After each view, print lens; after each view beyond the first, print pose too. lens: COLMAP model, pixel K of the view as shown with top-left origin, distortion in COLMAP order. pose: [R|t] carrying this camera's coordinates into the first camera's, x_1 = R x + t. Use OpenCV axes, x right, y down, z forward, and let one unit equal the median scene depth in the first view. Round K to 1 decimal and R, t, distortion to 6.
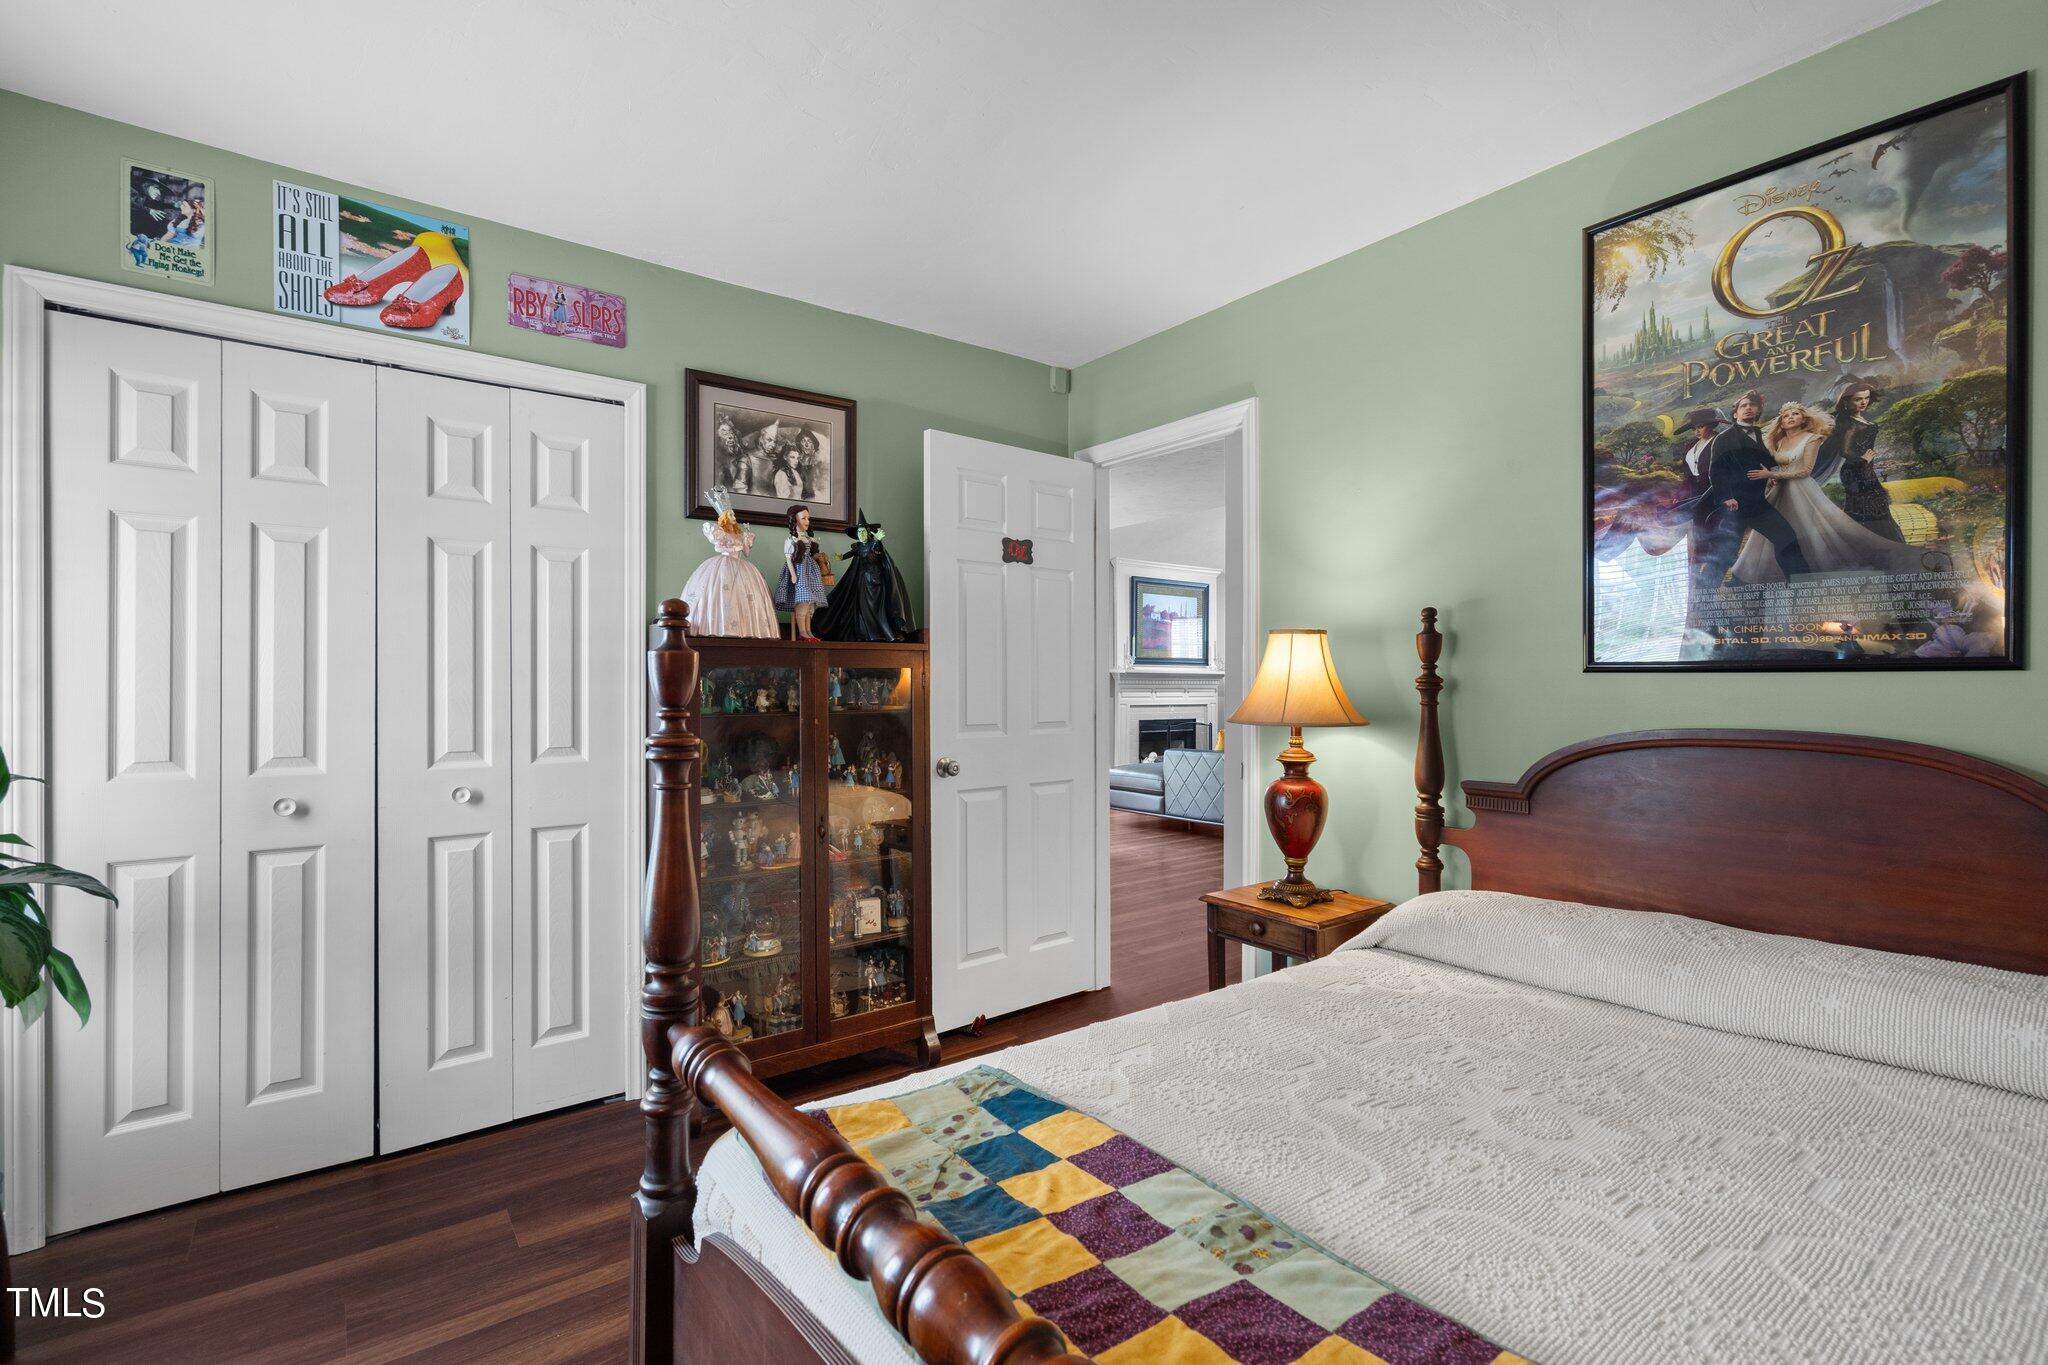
lens RADIAL K [[943.0, 0, 1020.5], [0, 943.0, 679.8], [0, 0, 1]] dist [-0.001425, 0.000502]
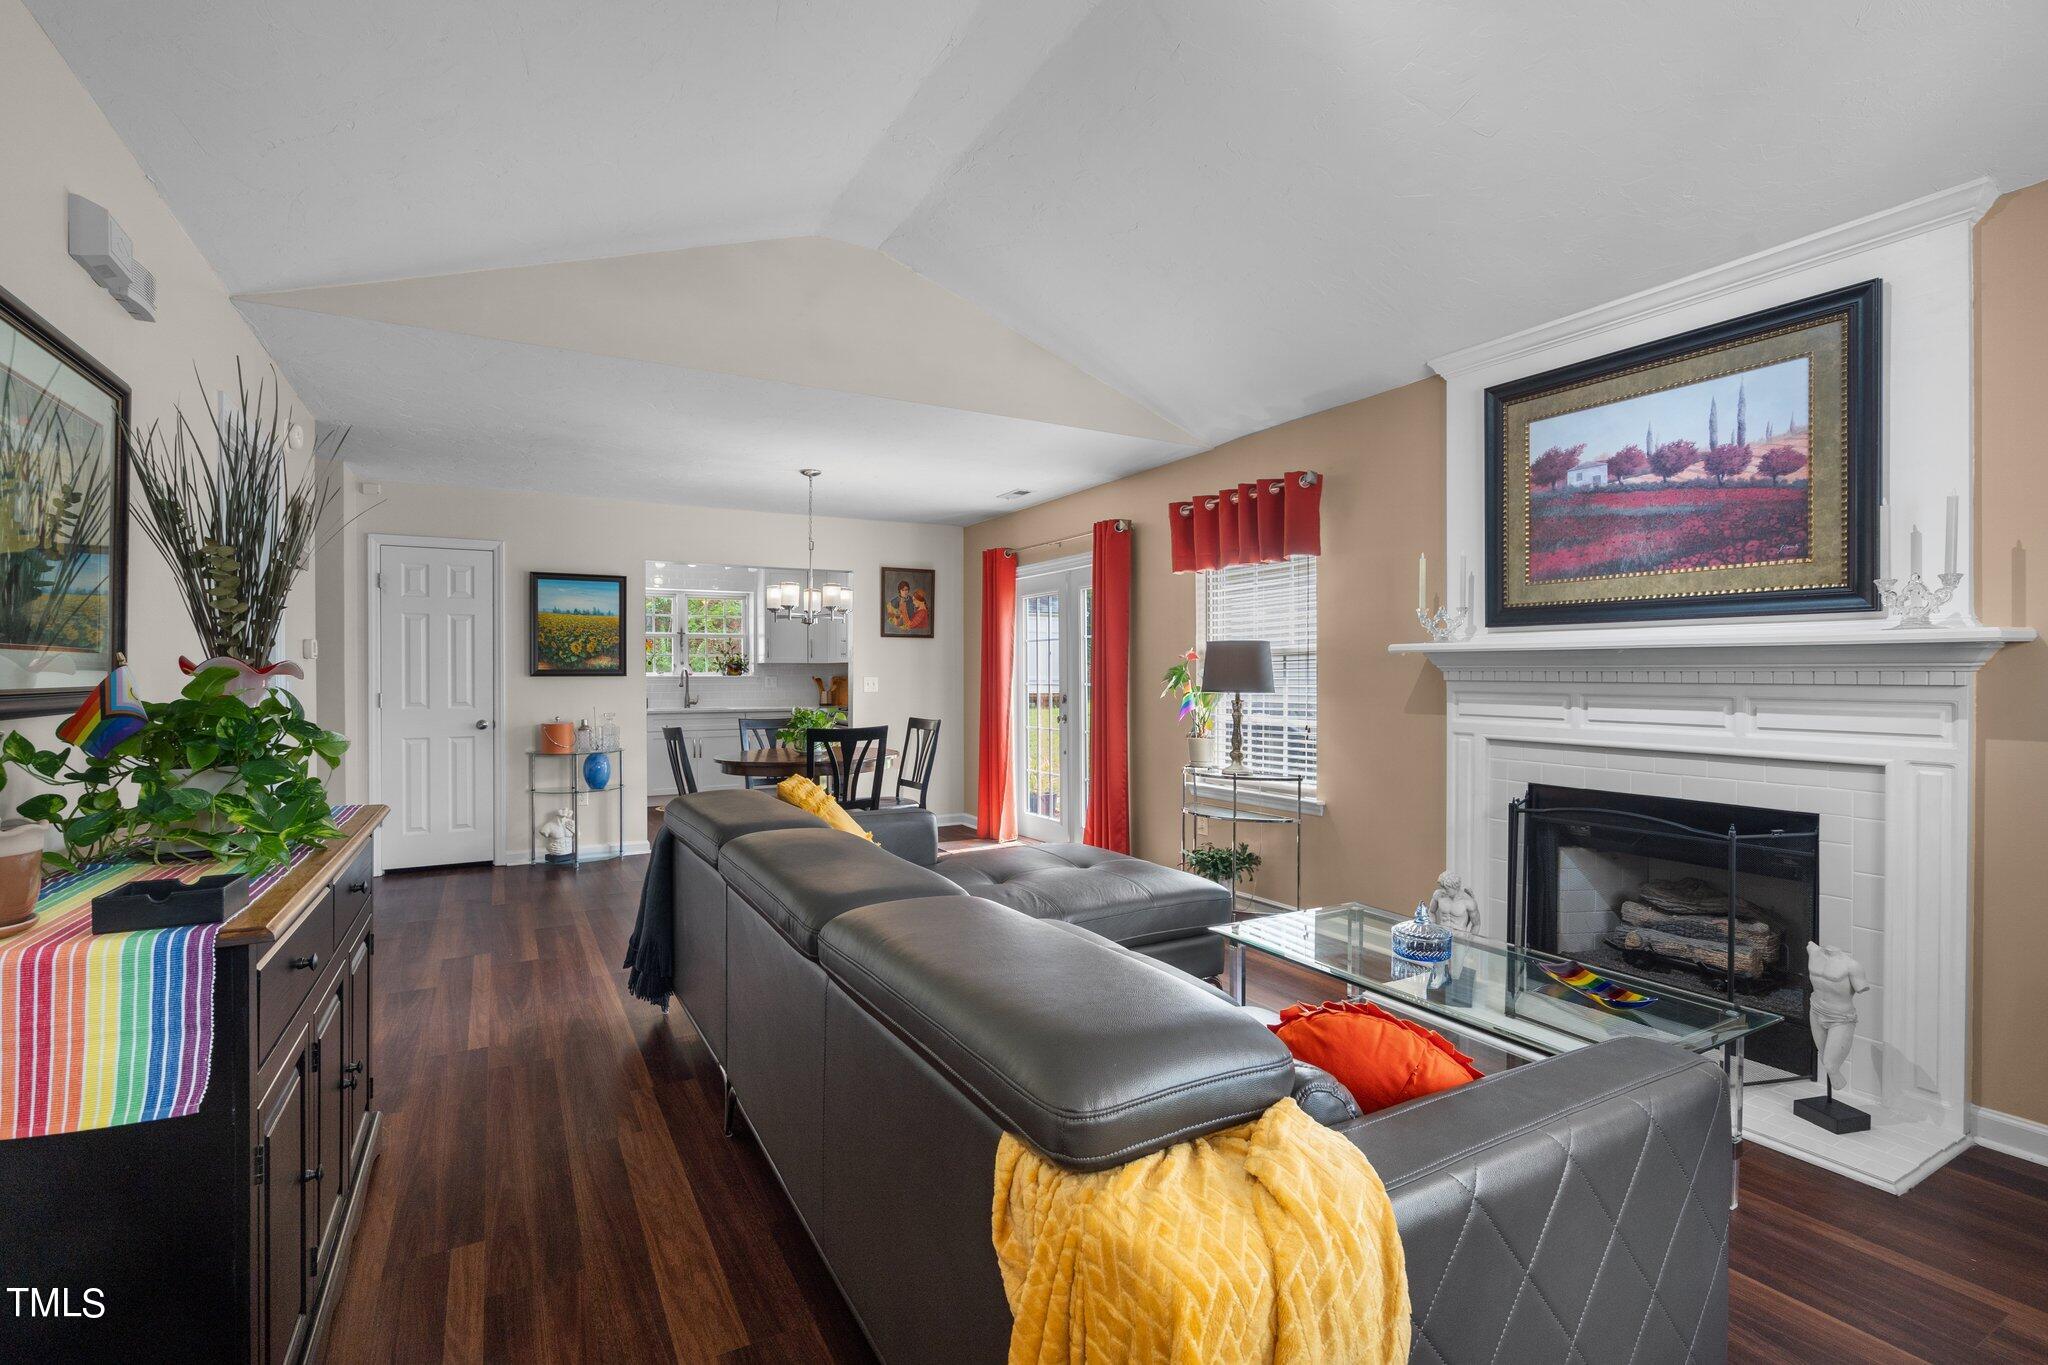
lens RADIAL K [[943.0, 0, 1020.5], [0, 943.0, 679.8], [0, 0, 1]] dist [-0.001425, 0.000502]
pose [[-0.143893, 0.006691, -0.989571, 0.506582], [0.008172, 0.999951, 0.005573, 0.000467], [0.989560, -0.007285, -0.143940, 0.863257]]
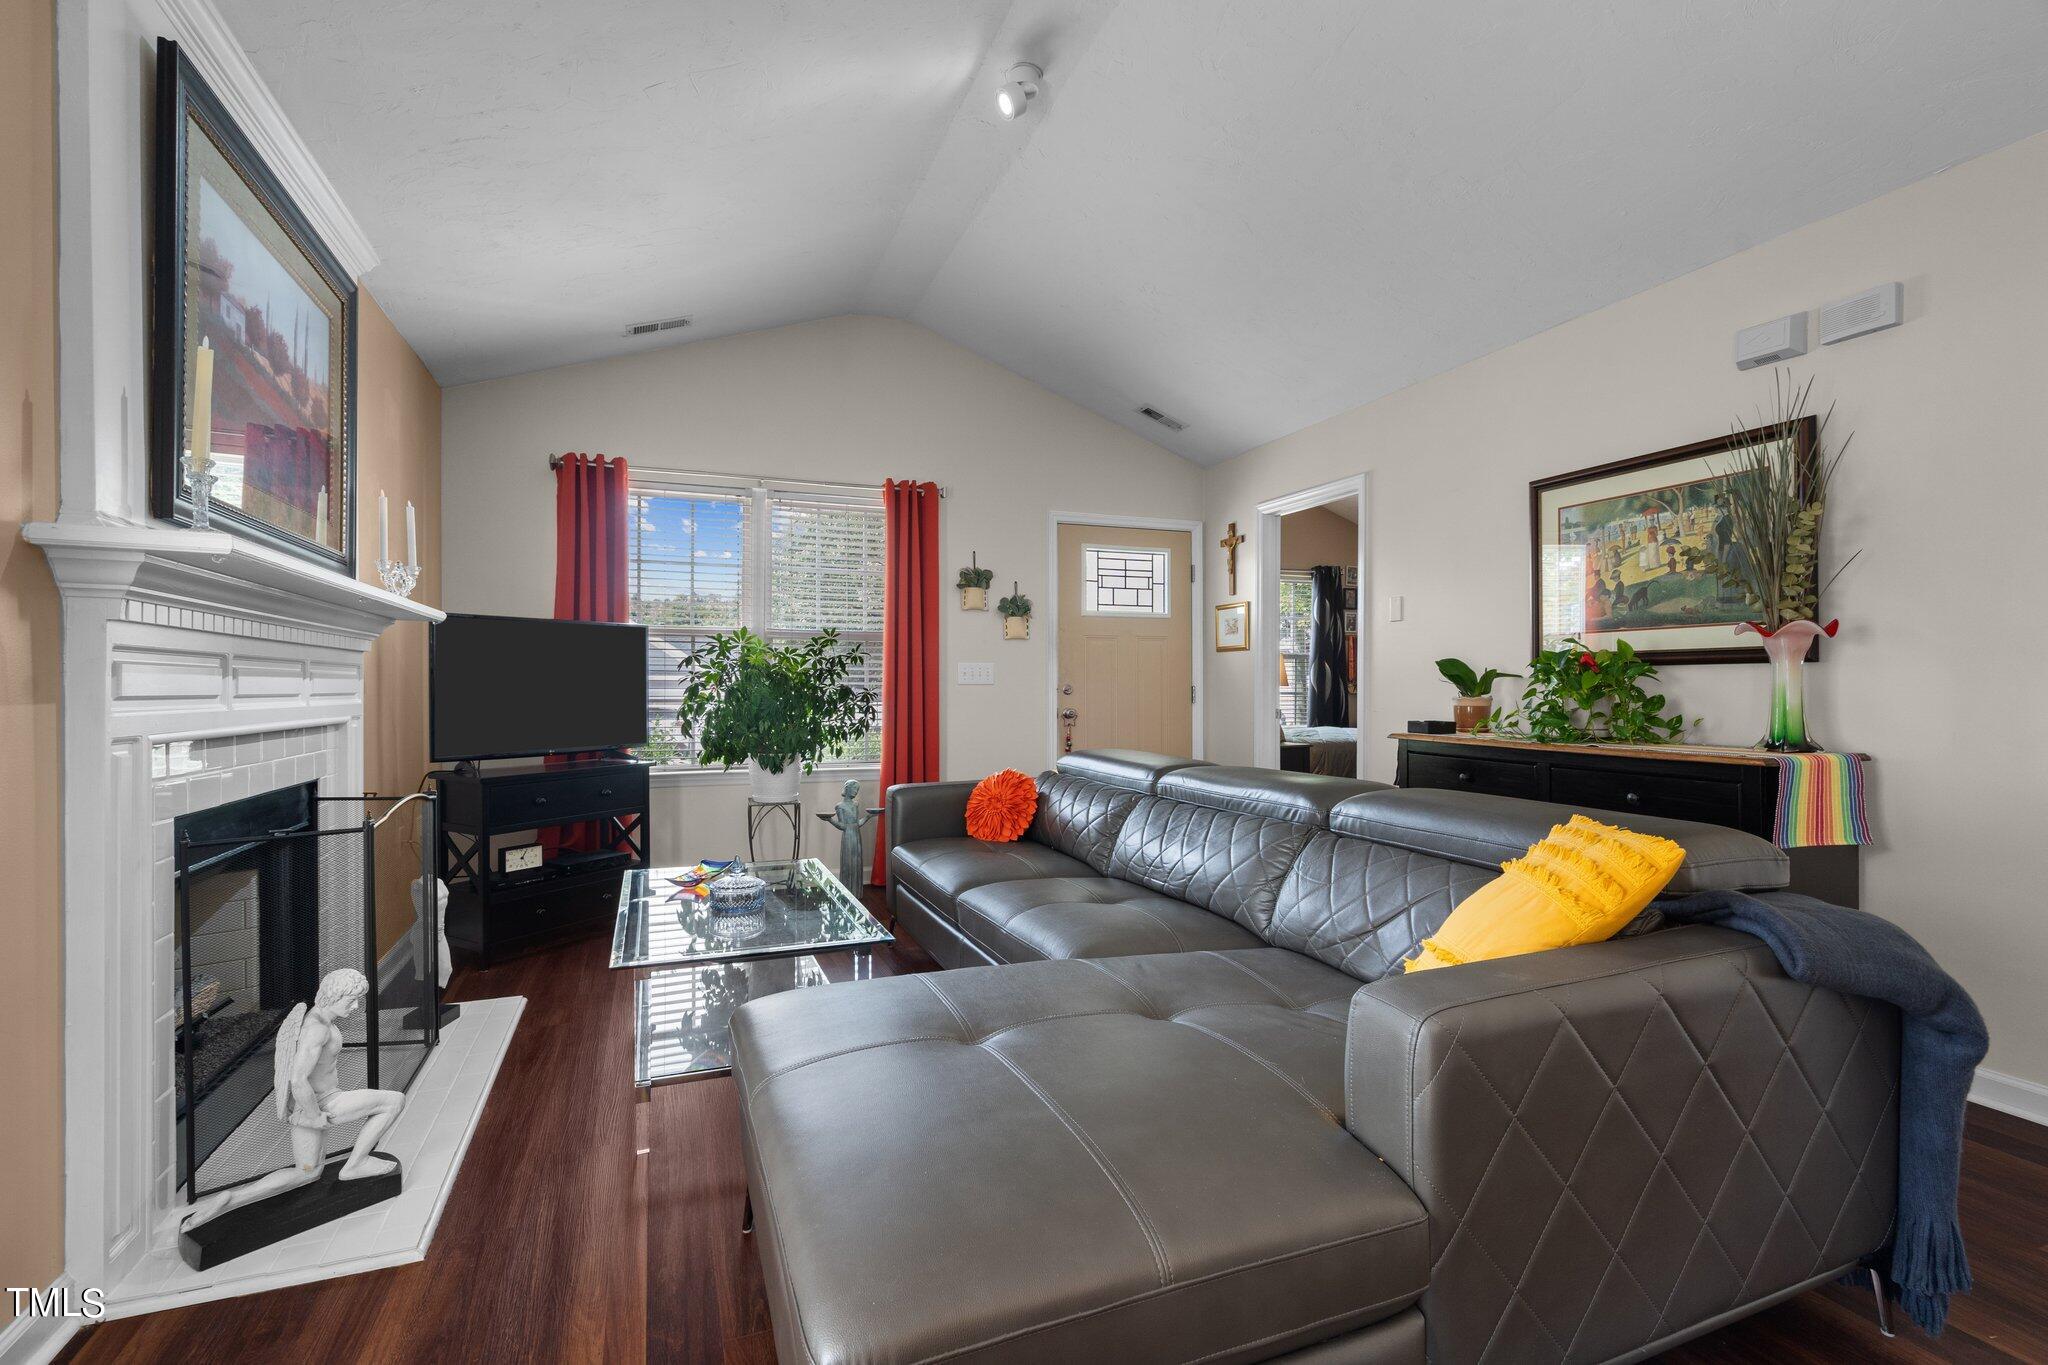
lens RADIAL K [[922.2, 0, 1021.2], [0, 922.2, 689.5], [0, 0, 1]] dist [-0.005401, 0.000309]
pose [[0.273396, -0.003992, 0.961893, -0.008073], [-0.006025, 0.999965, 0.005862, 0.014780], [-0.961883, -0.007398, 0.273363, 0.782655]]
